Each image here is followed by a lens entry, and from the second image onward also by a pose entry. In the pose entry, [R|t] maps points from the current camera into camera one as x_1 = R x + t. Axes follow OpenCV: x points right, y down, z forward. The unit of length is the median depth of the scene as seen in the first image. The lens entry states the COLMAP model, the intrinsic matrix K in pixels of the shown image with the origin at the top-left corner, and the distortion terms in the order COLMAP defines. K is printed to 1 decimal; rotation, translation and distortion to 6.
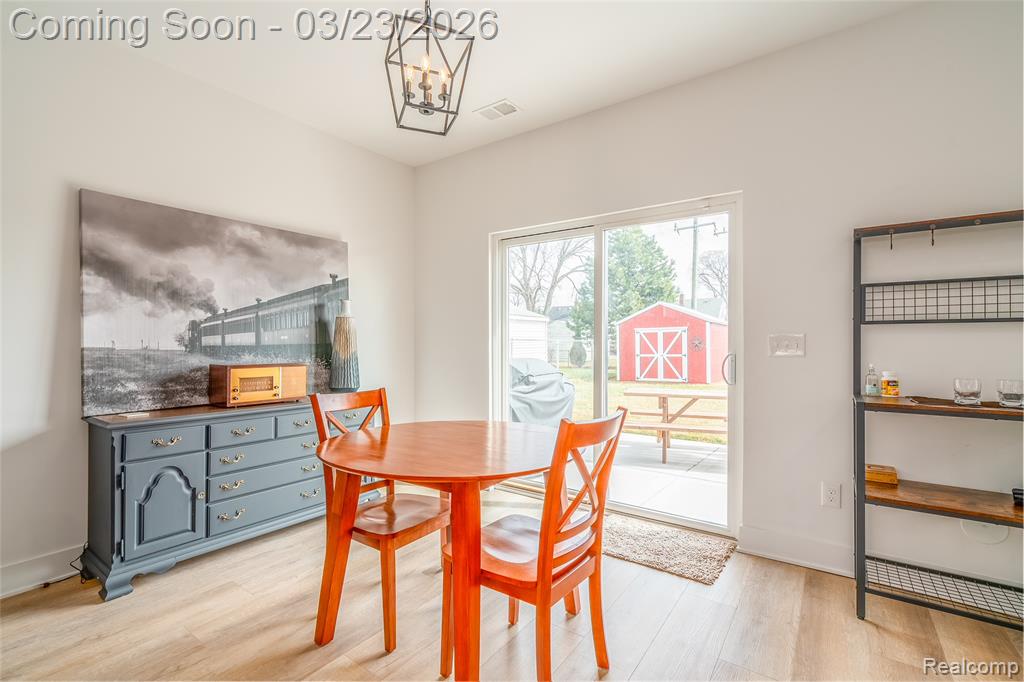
lens RADIAL K [[466.3, 0, 521.2], [0, 466.3, 342.0], [0, 0, 1]] dist [-0.003924, 0.001192]
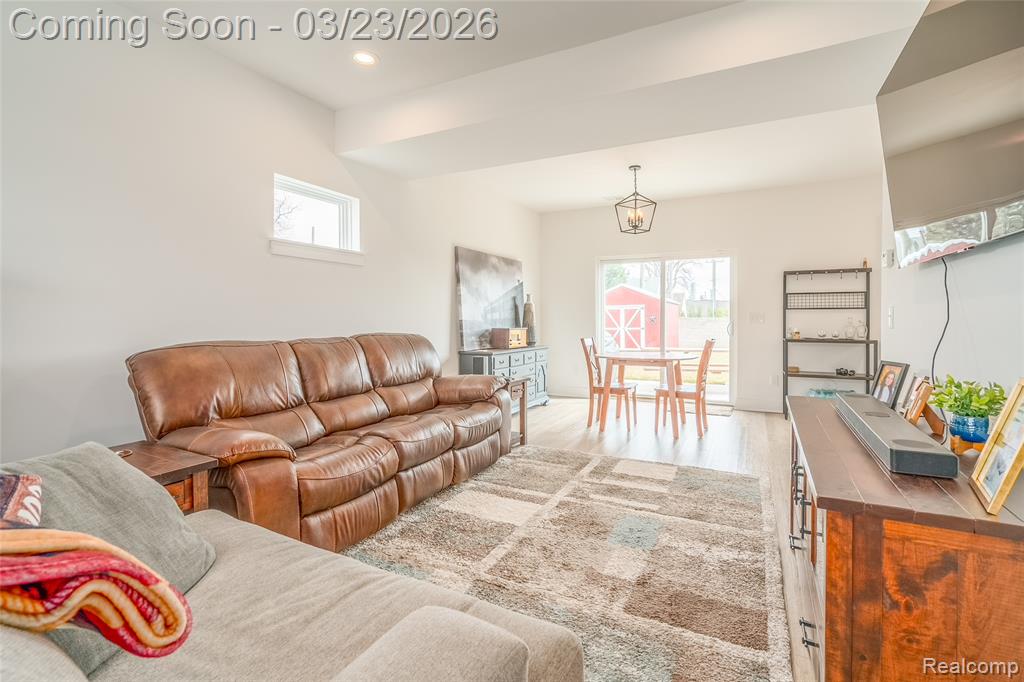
lens RADIAL K [[466.3, 0, 525.7], [0, 466.3, 324.7], [0, 0, 1]] dist [-0.003924, 0.001192]
pose [[0.990036, -0.003577, 0.140766, -0.117860], [0.001555, 0.999894, 0.014475, 0.000528], [-0.140803, -0.014111, 0.989937, -0.149891]]
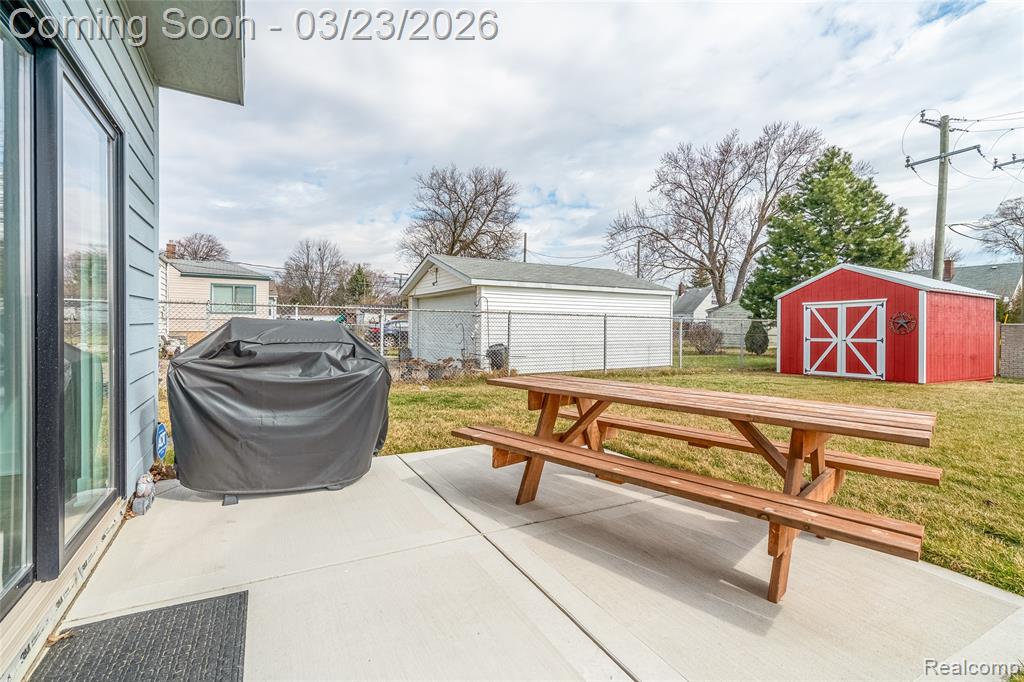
lens RADIAL K [[466.3, 0, 512.1], [0, 466.3, 332.5], [0, 0, 1]] dist [-0.003924, 0.001192]
pose [[0.894244, 0.012856, -0.447395, 0.172395], [-0.007623, 0.999880, 0.013496, 0.011818], [0.447514, -0.008658, 0.894235, 0.147771]]
